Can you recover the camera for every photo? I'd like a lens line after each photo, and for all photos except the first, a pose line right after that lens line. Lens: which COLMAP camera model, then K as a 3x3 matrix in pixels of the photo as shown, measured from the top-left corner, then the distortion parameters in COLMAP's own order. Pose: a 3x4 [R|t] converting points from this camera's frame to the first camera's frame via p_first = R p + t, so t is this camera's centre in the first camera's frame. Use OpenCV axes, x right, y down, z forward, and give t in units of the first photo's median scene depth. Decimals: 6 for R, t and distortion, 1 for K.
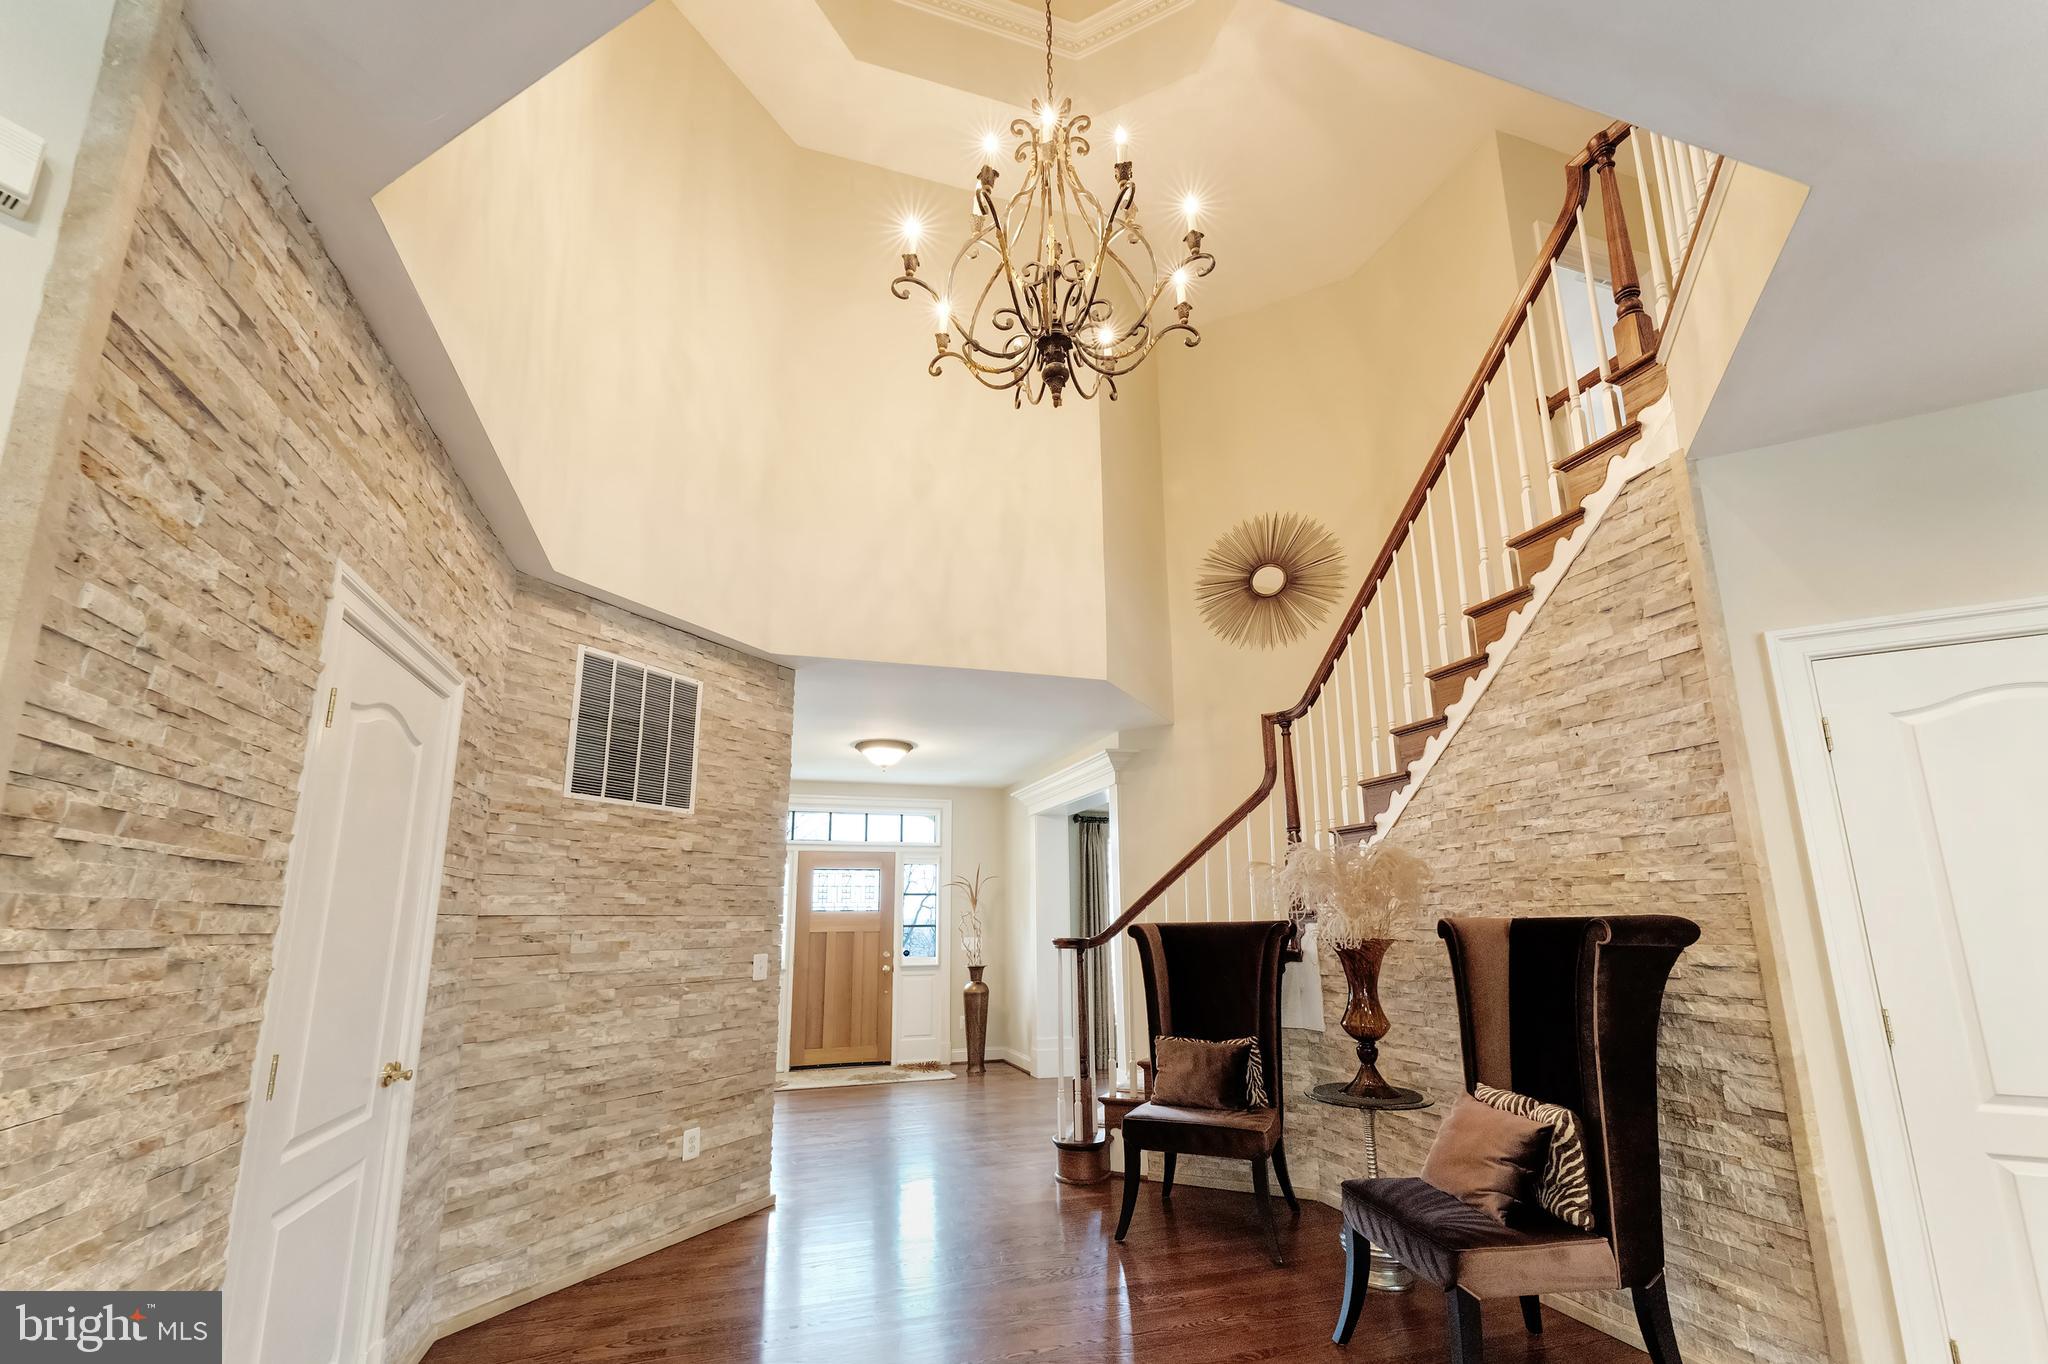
lens RADIAL K [[863.1, 0, 1034.0], [0, 863.1, 753.7], [0, 0, 1]] dist [-0.004146, 0.001687]
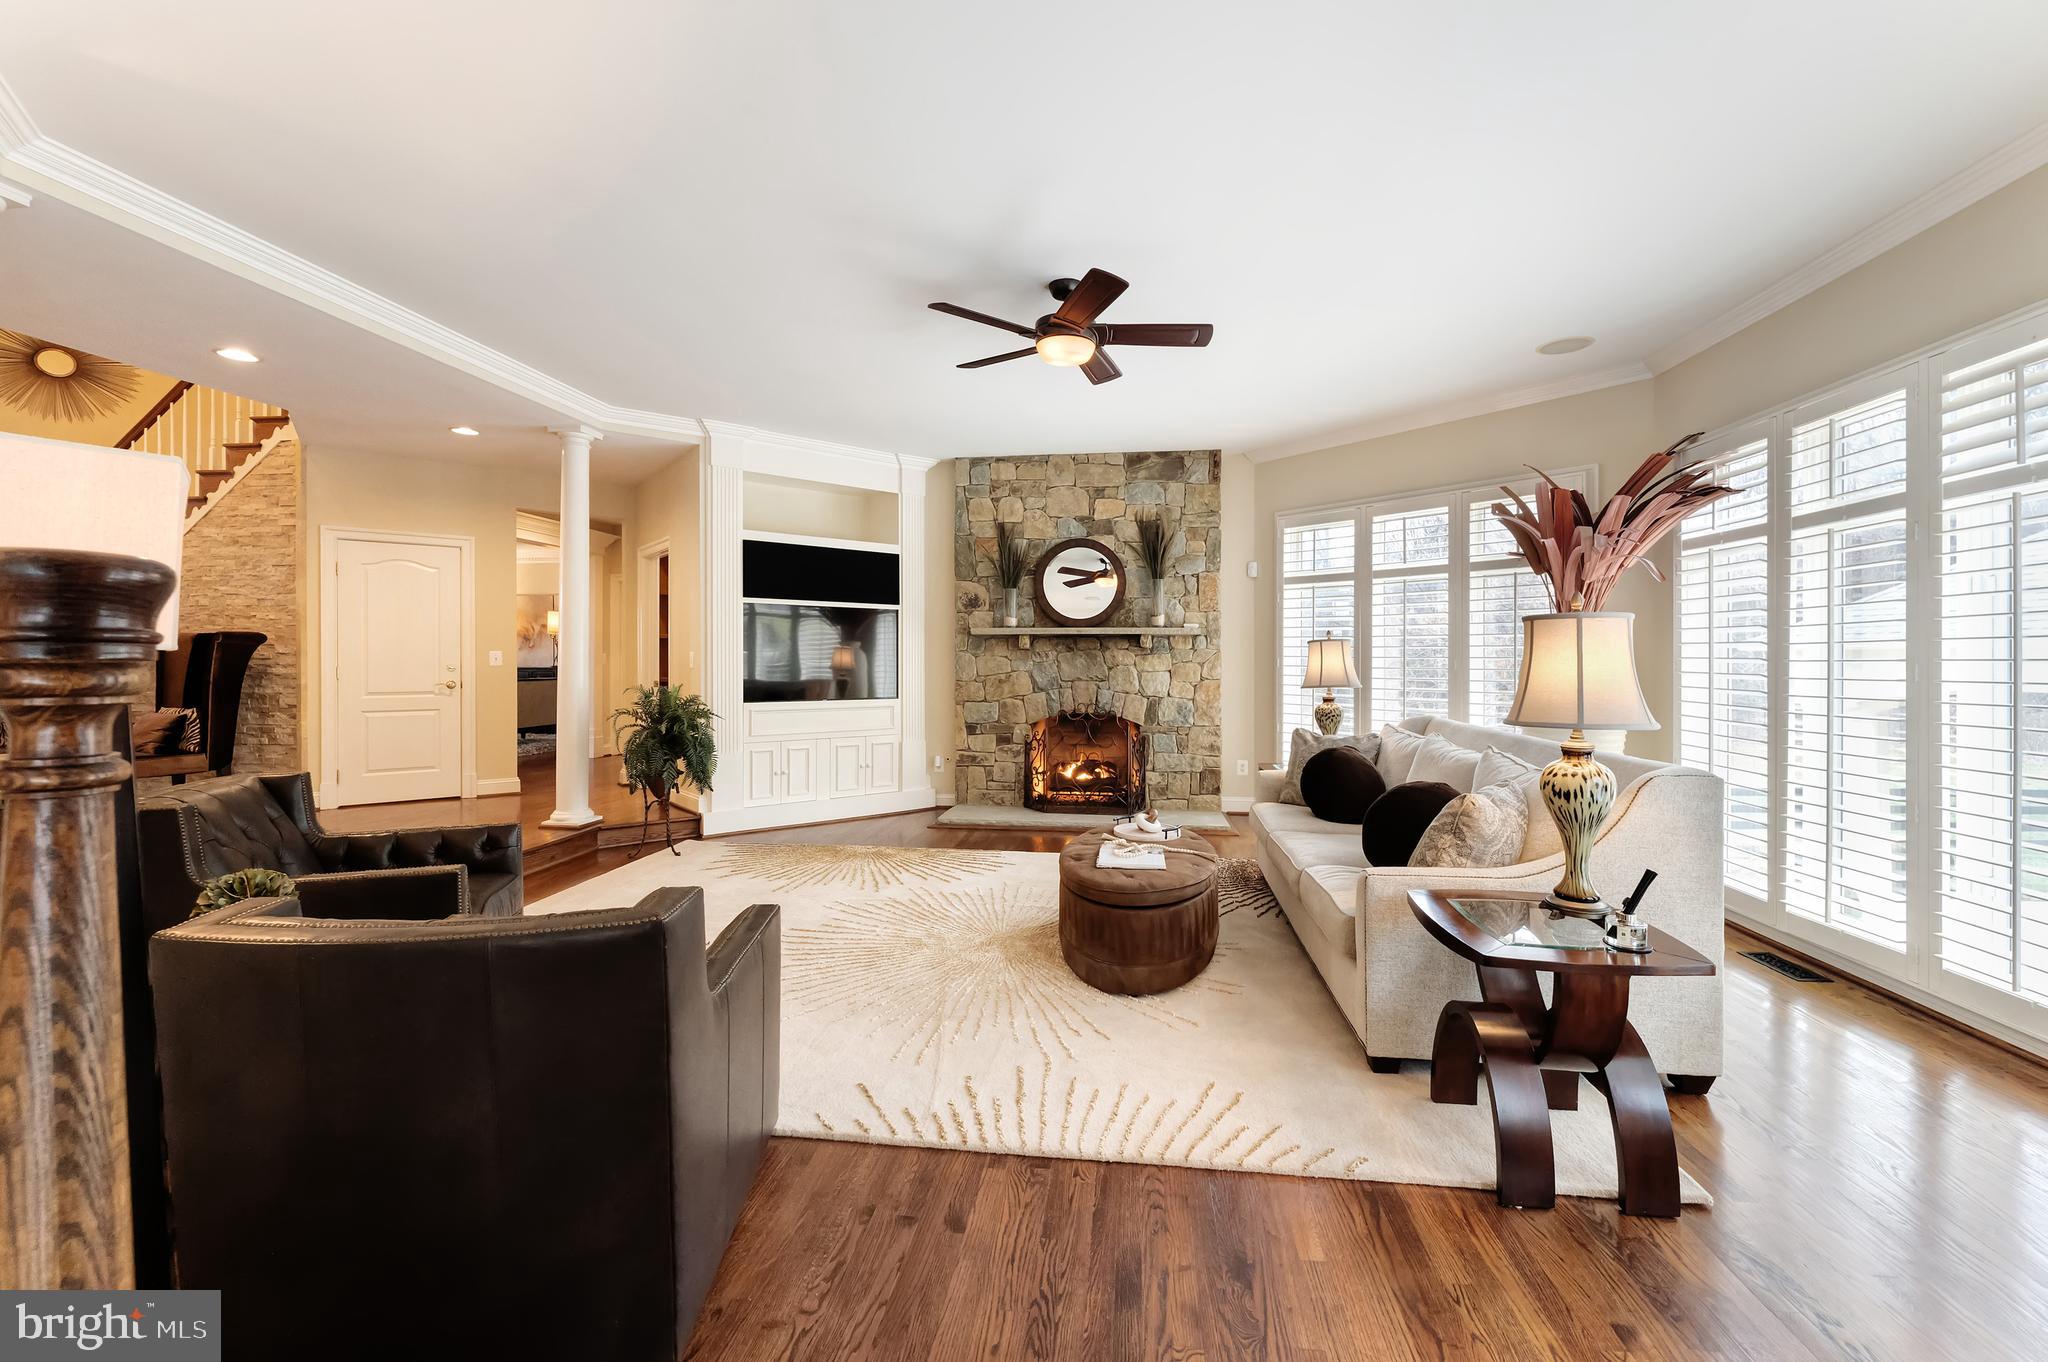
lens RADIAL K [[861.7, 0, 1060.5], [0, 861.7, 671.4], [0, 0, 1]] dist [-0.006529, 0.001517]
pose [[0.437115, 0.001656, 0.899404, -0.267204], [-0.185248, 0.978723, 0.088229, -0.193291], [-0.880121, -0.205179, 0.428121, -1.171258]]
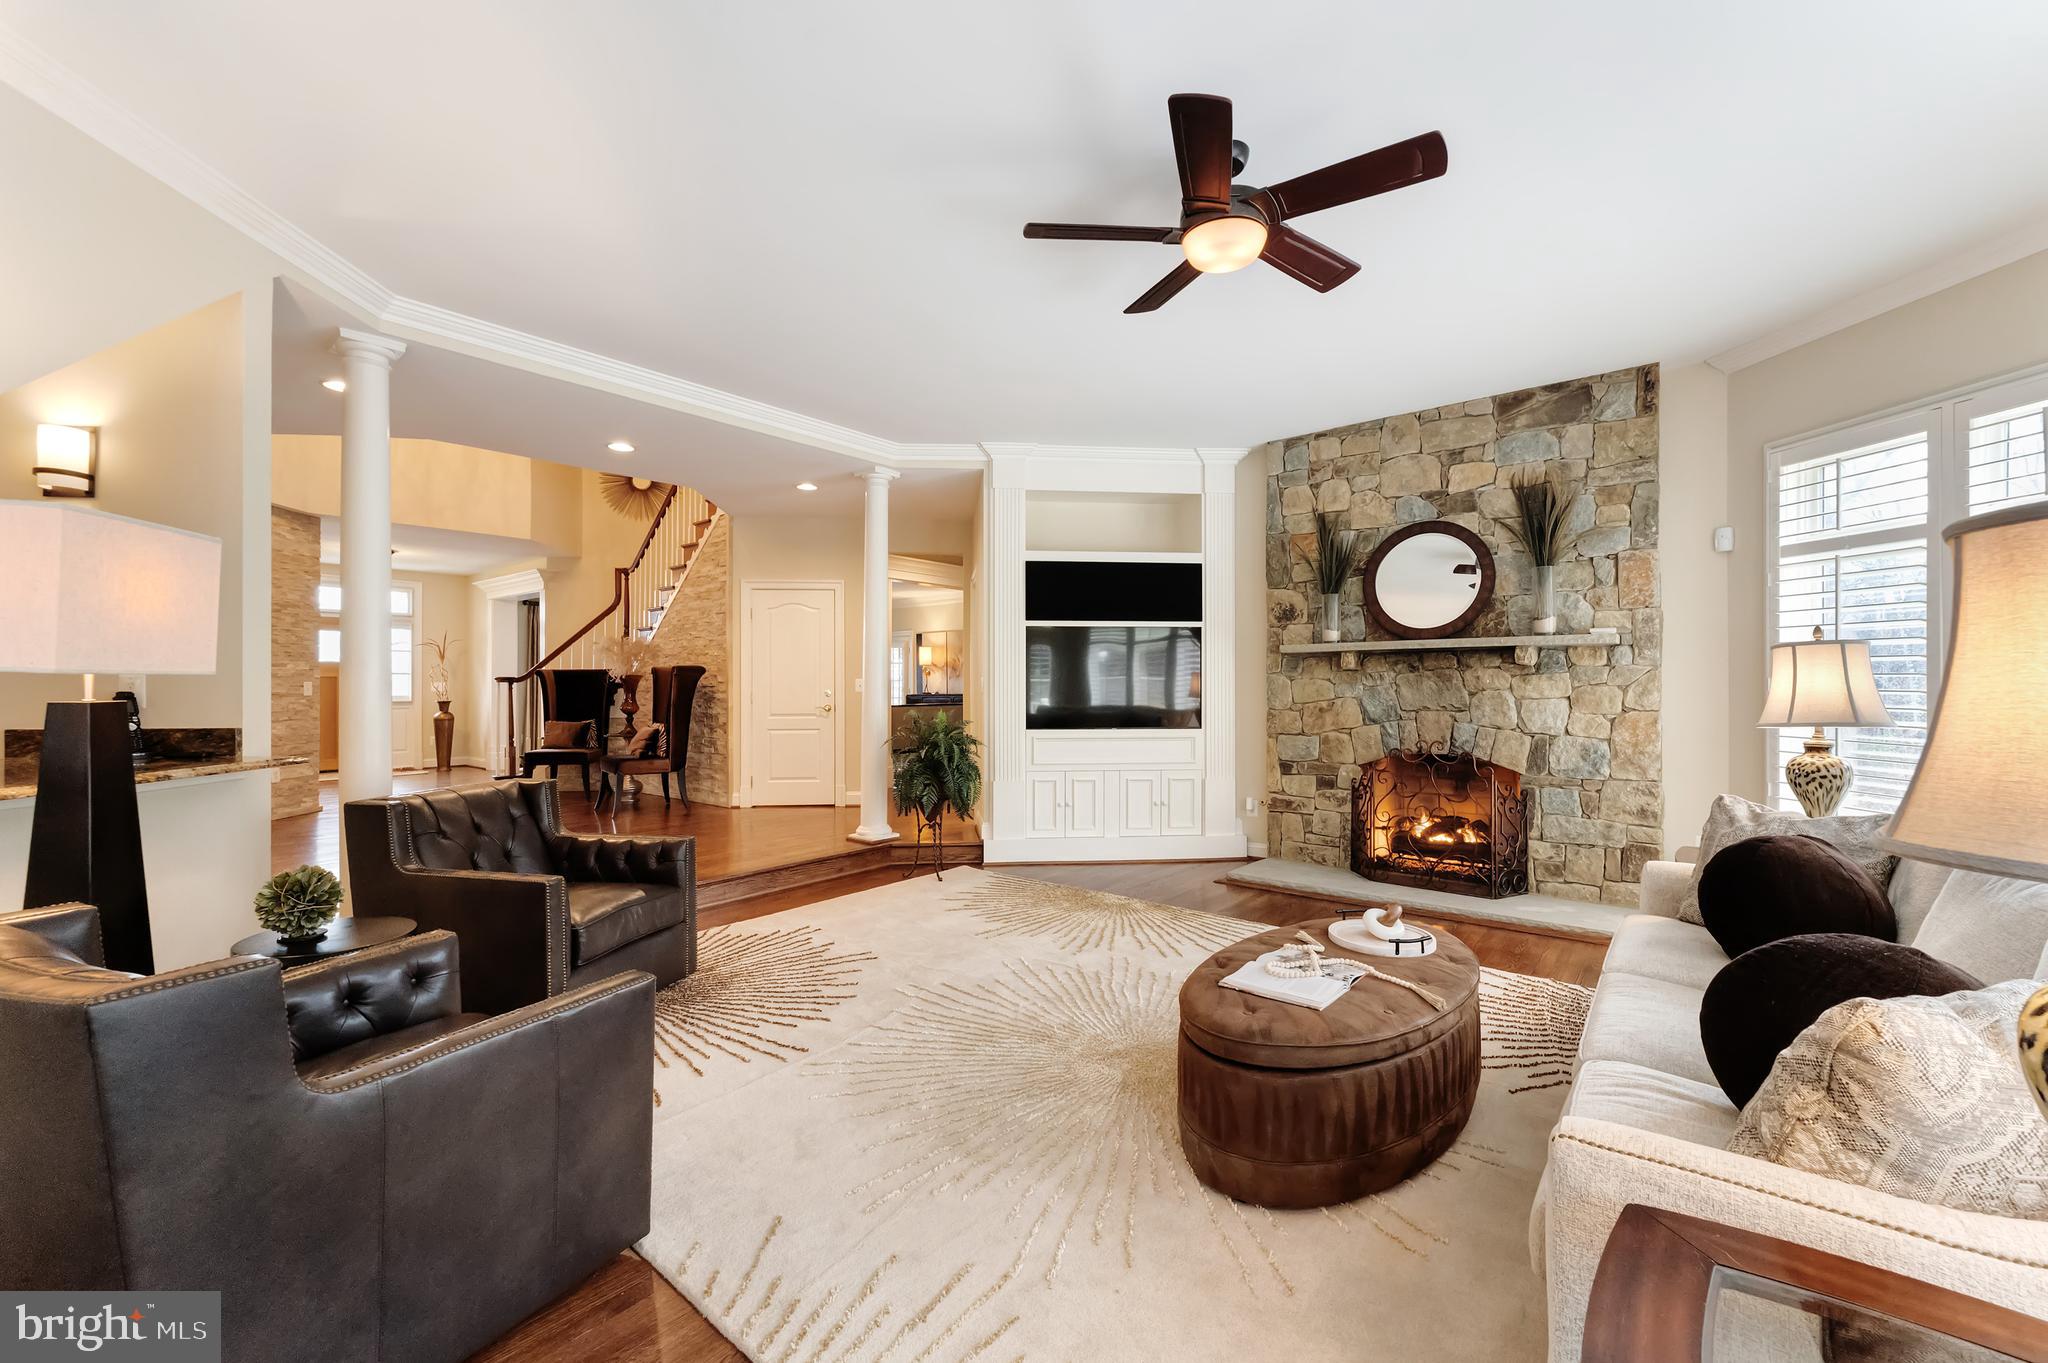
lens RADIAL K [[861.7, 0, 994.4], [0, 861.7, 692.5], [0, 0, 1]] dist [-0.006529, 0.001517]
pose [[0.872151, 0.007454, 0.489180, 0.060929], [-0.104787, 0.979526, 0.171898, -0.208849], [-0.477883, -0.201181, 0.855076, -1.250781]]
